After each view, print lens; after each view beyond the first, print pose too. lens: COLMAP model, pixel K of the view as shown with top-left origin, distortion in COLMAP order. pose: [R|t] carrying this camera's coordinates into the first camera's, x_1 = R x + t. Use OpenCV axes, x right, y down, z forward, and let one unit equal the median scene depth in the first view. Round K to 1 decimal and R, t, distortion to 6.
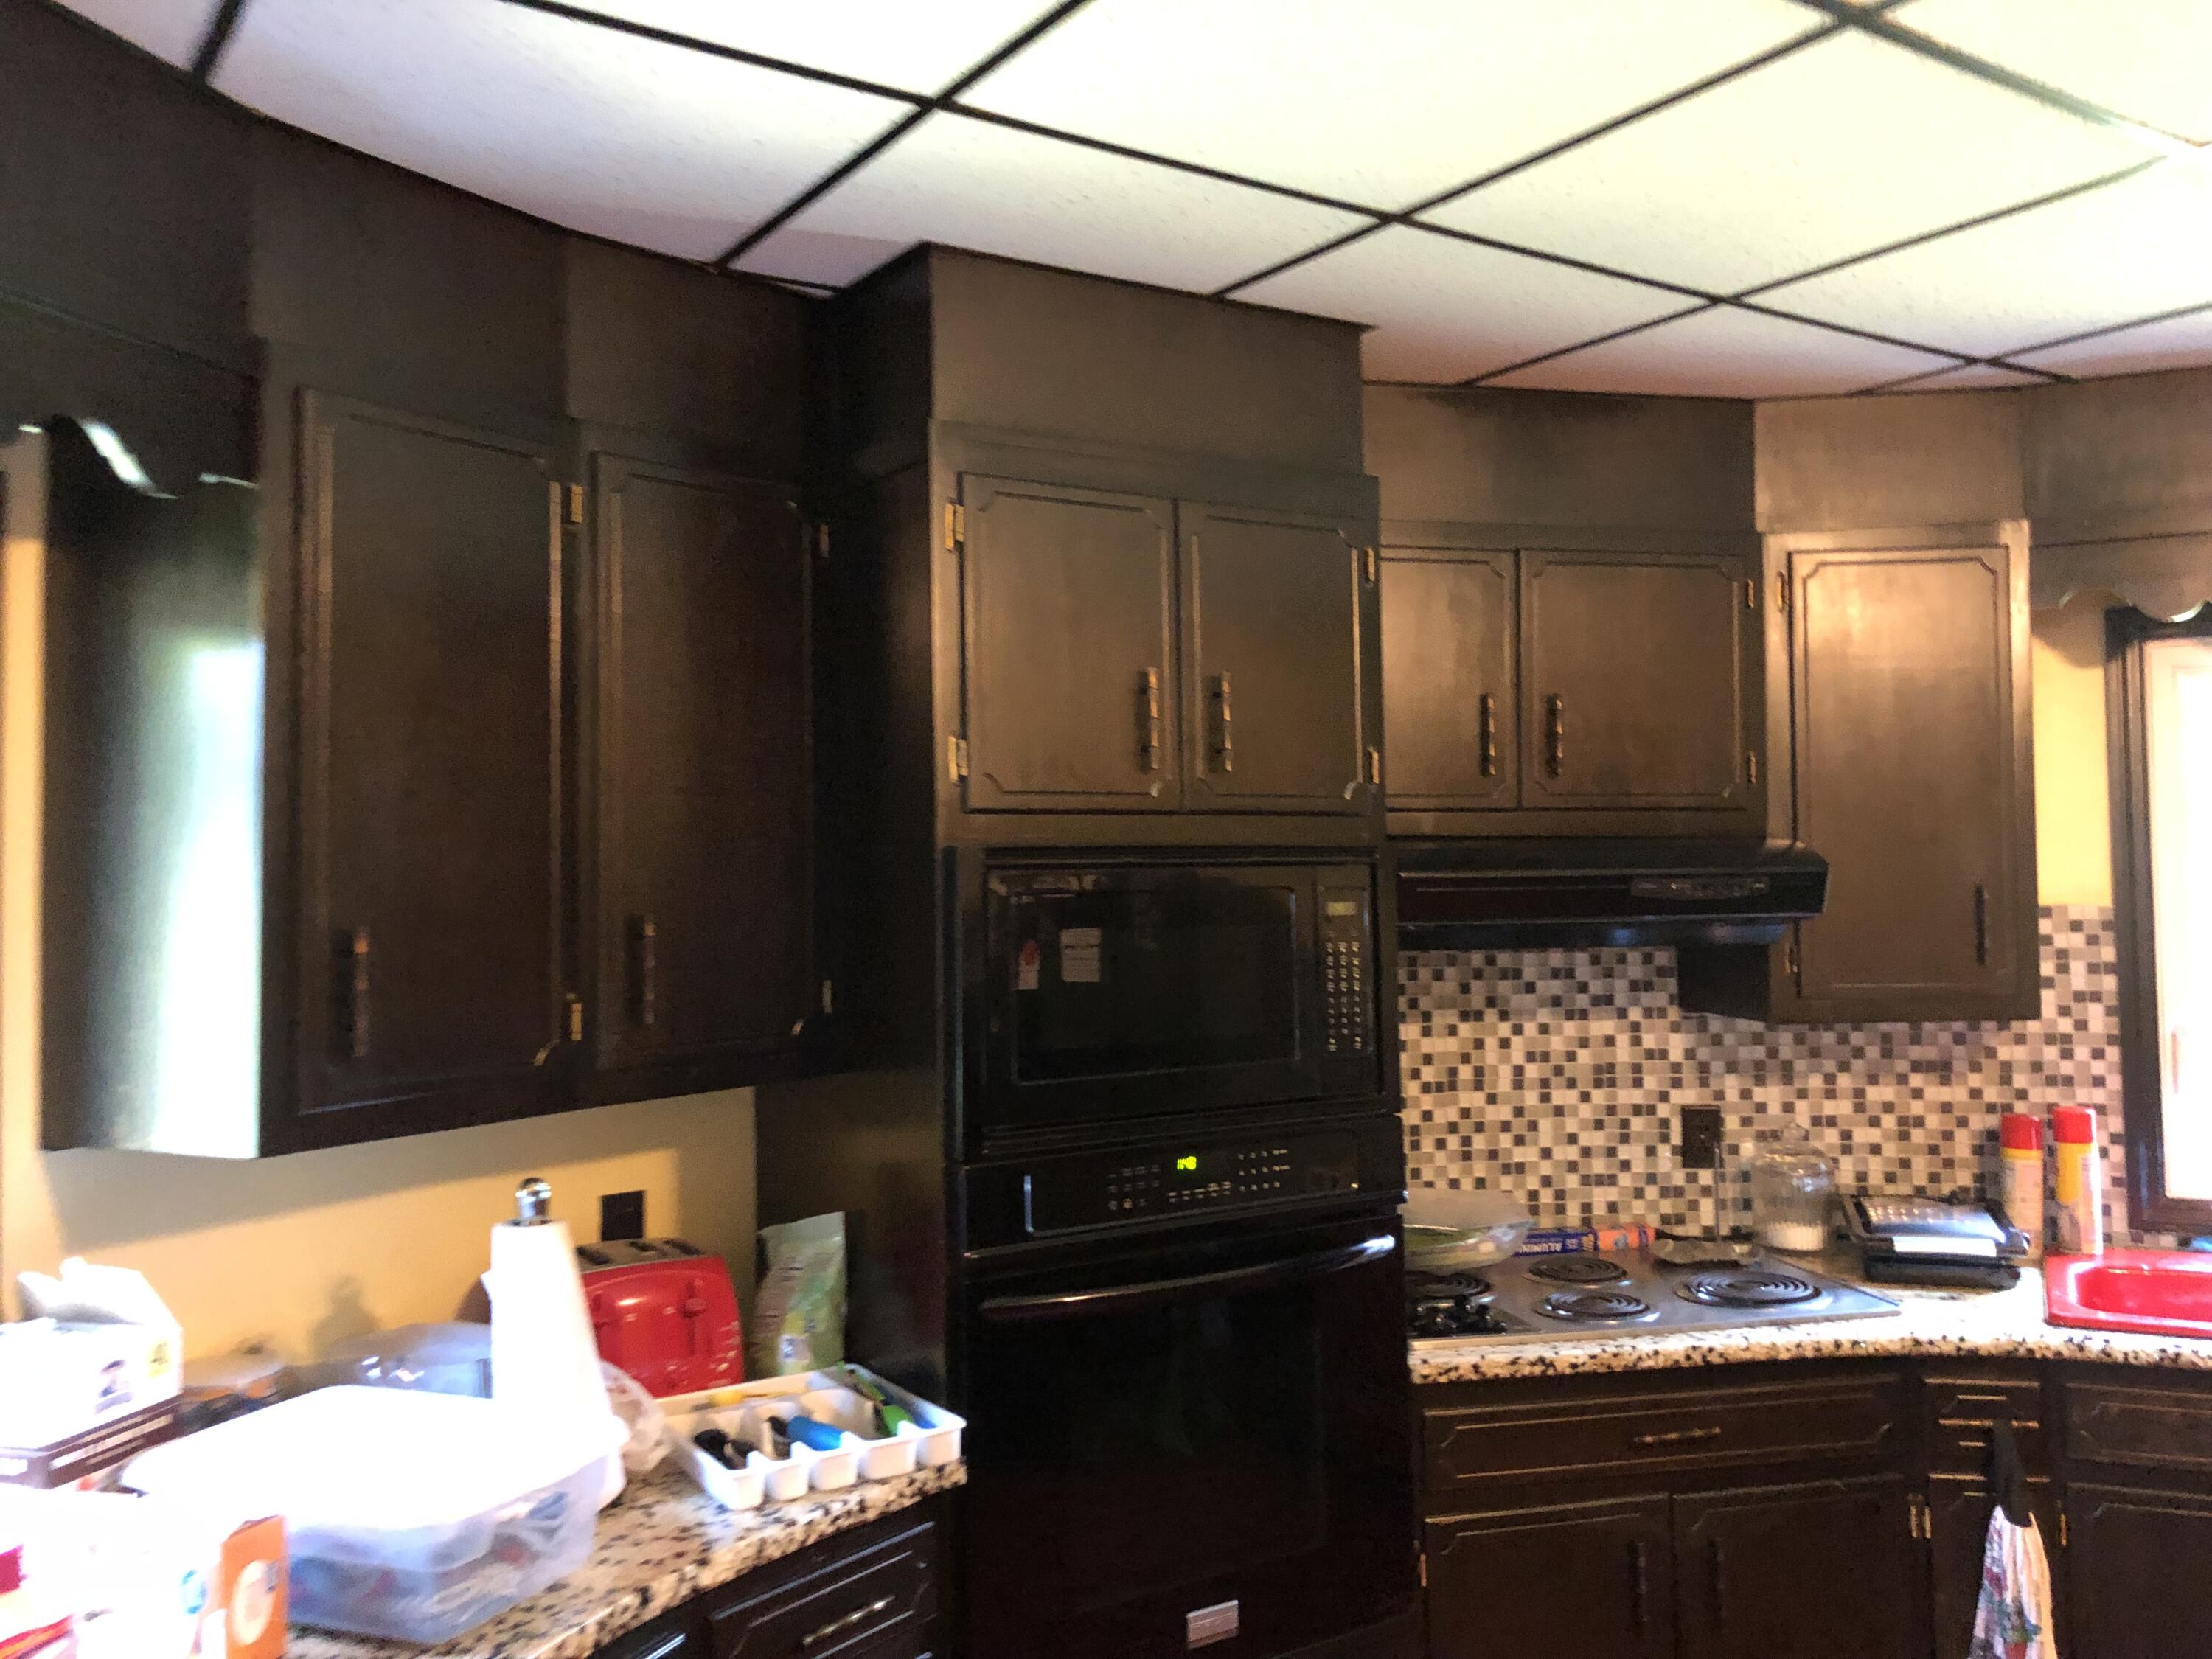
lens RADIAL K [[1479.1, 0, 1252.1], [0, 1479.1, 793.3], [0, 0, 1]] dist [0.019521, -0.003870]
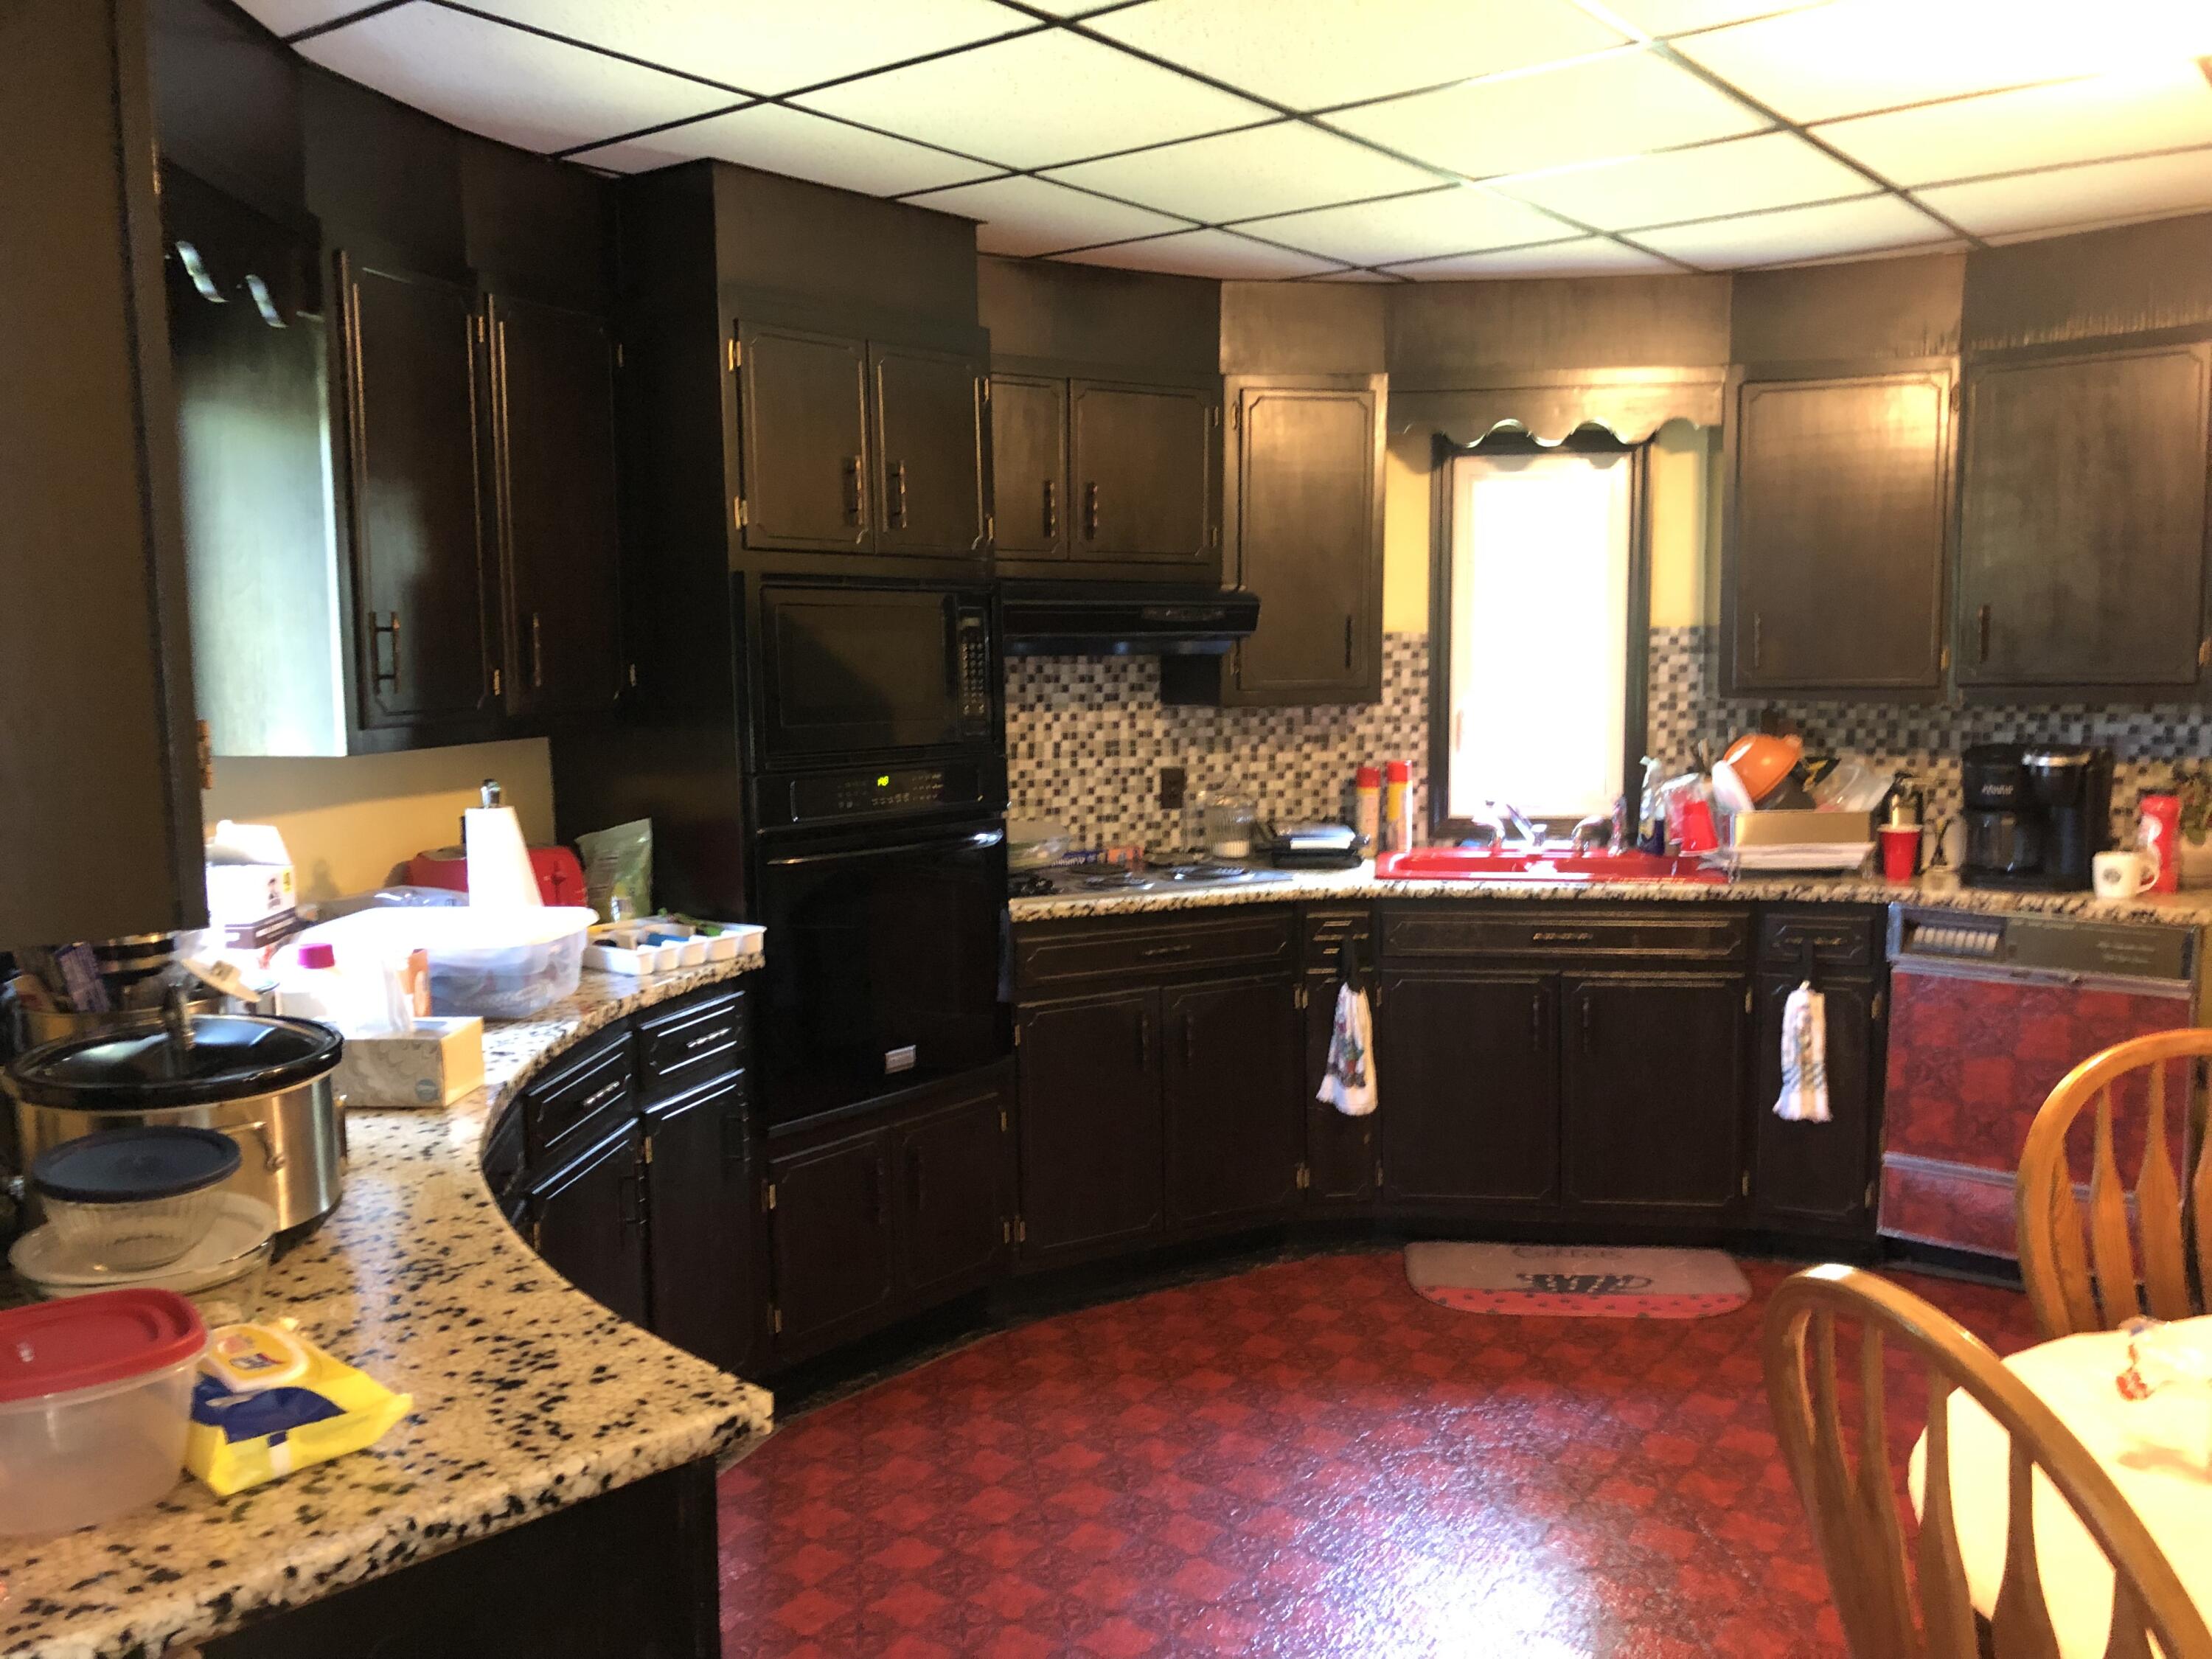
lens RADIAL K [[1806.9, 0, 1099.5], [0, 1806.9, 840.7], [0, 0, 1]] dist [0.055567, -0.116438]
pose [[0.953360, -0.028390, 0.300497, -0.318059], [-0.014063, 0.990308, 0.138175, 0.035942], [-0.301507, -0.135957, 0.943721, -0.703286]]
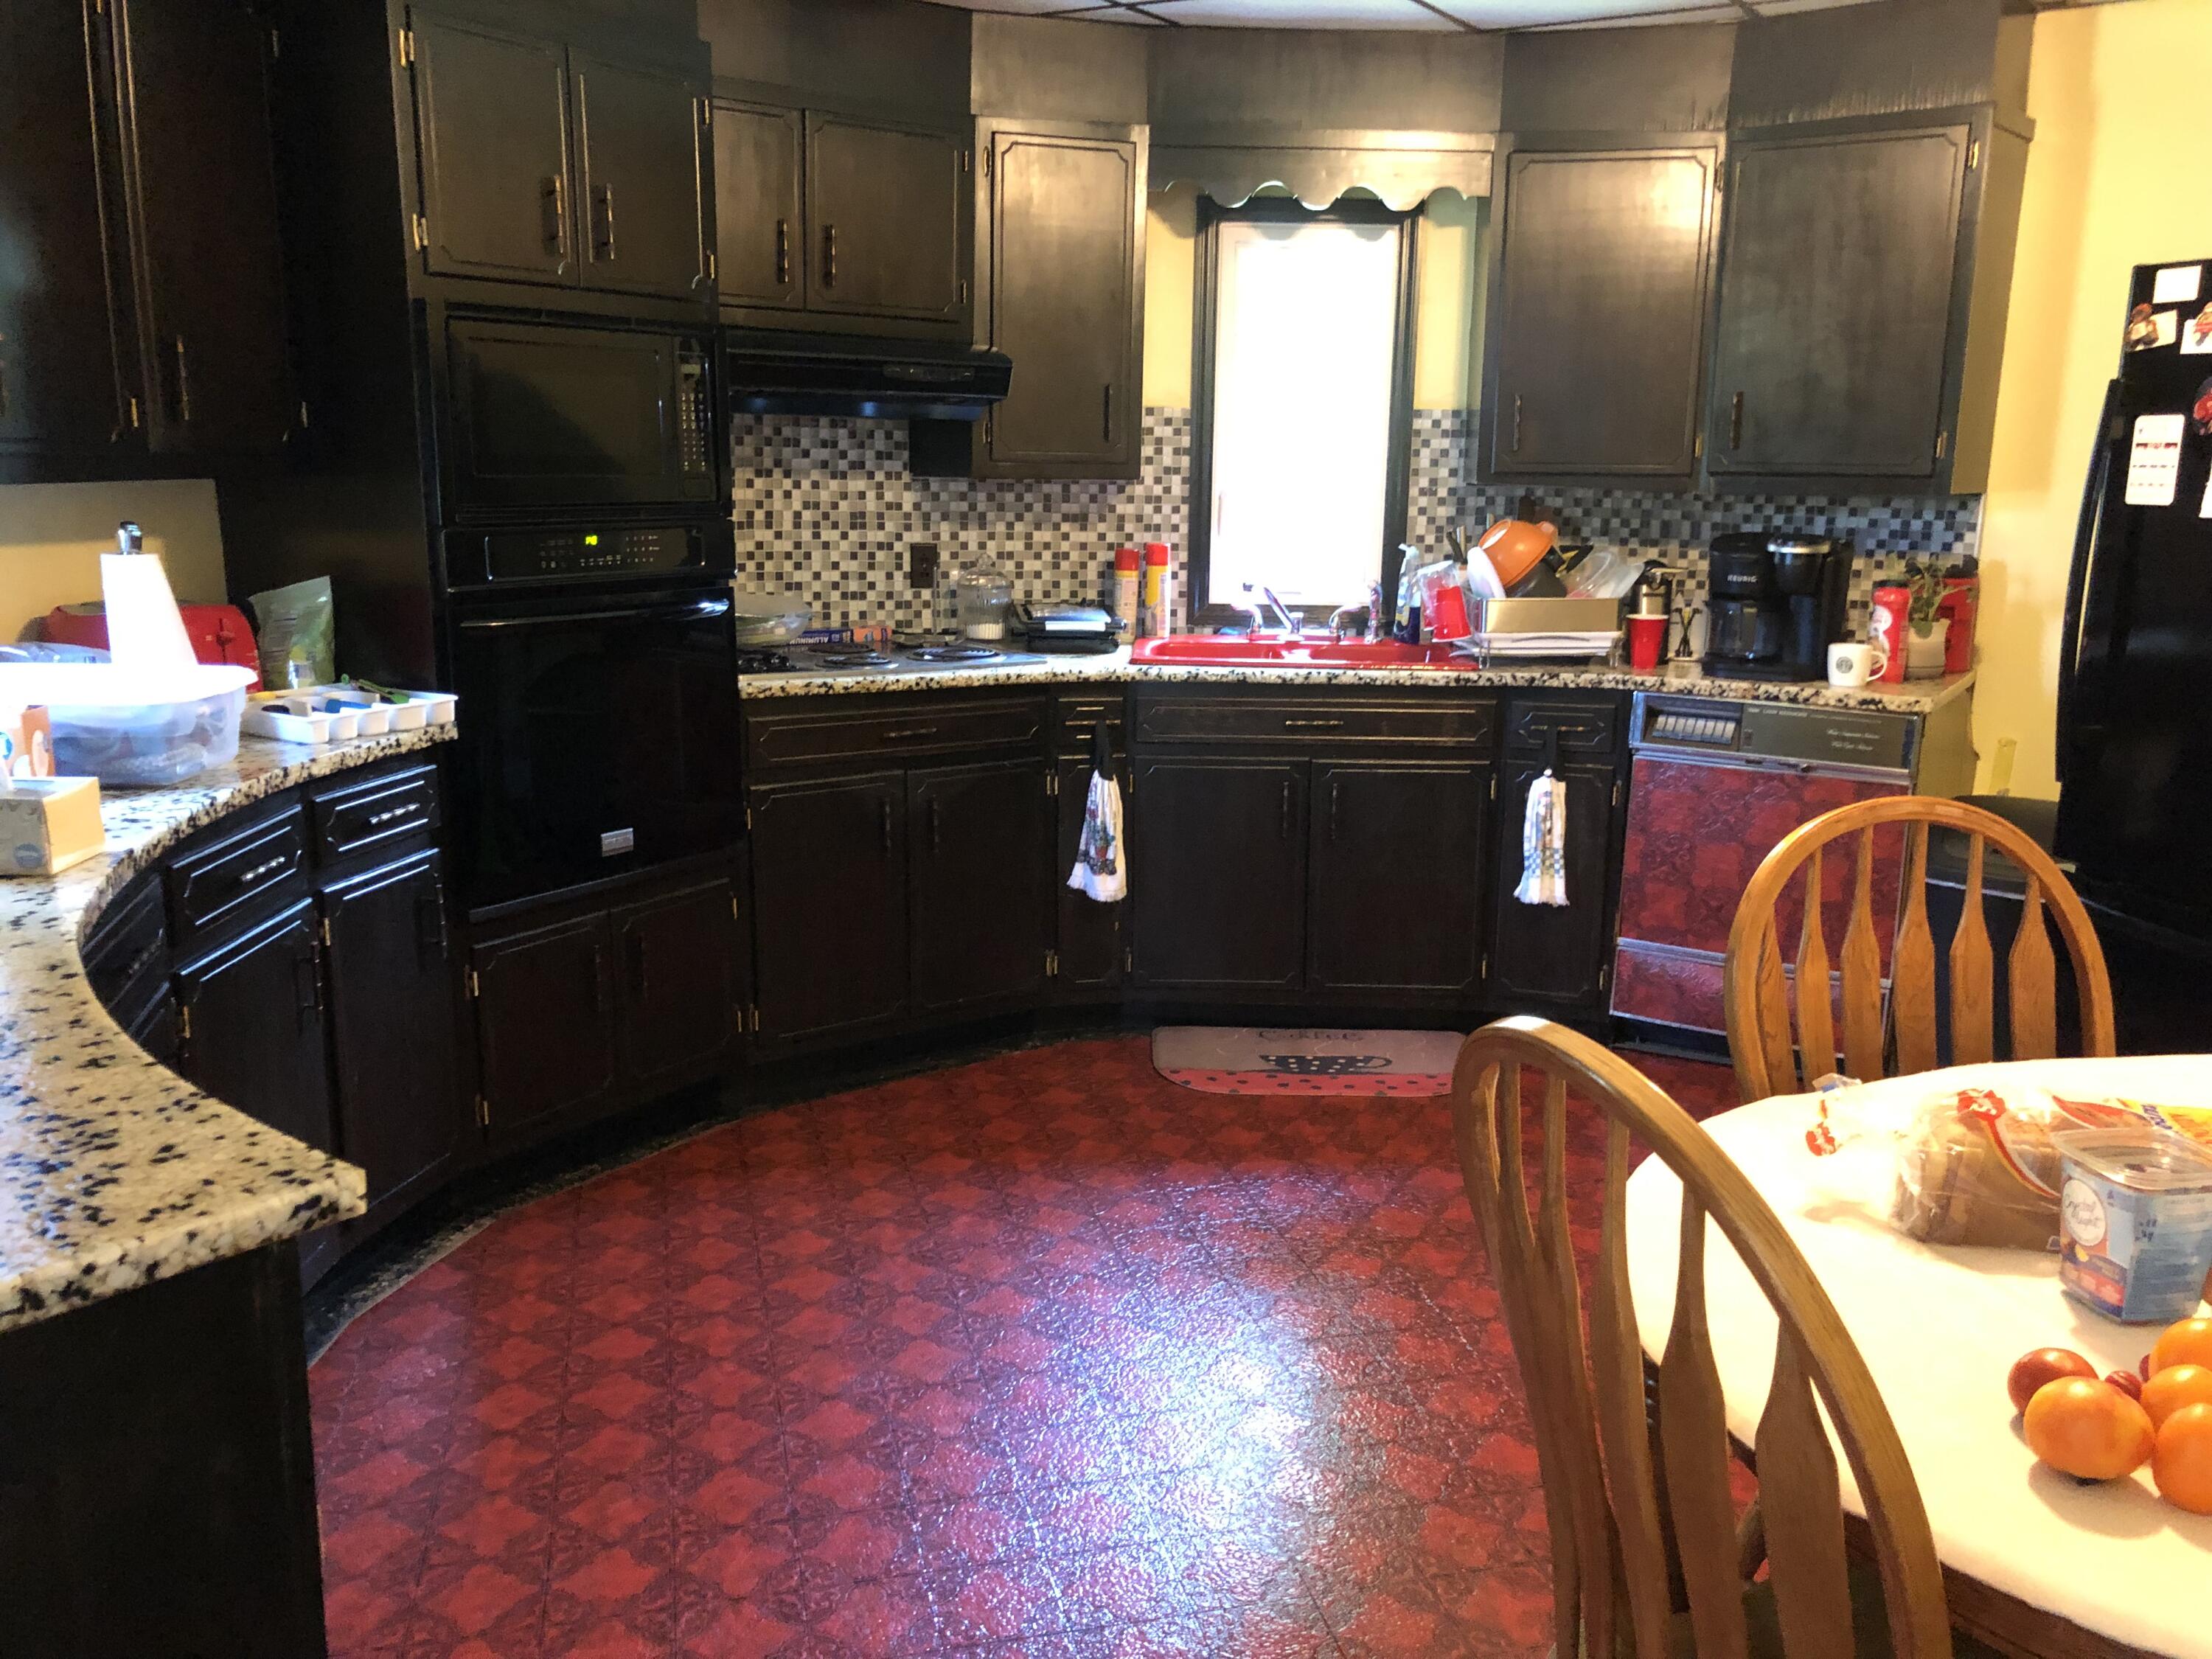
lens RADIAL K [[1776.6, 0, 1106.0], [0, 1776.6, 829.5], [0, 0, 1]] dist [0.029559, -0.011089]
pose [[0.915807, -0.053785, 0.398001, -0.232281], [-0.041684, 0.972910, 0.227395, 0.085310], [-0.399449, -0.224840, 0.888756, -0.649449]]
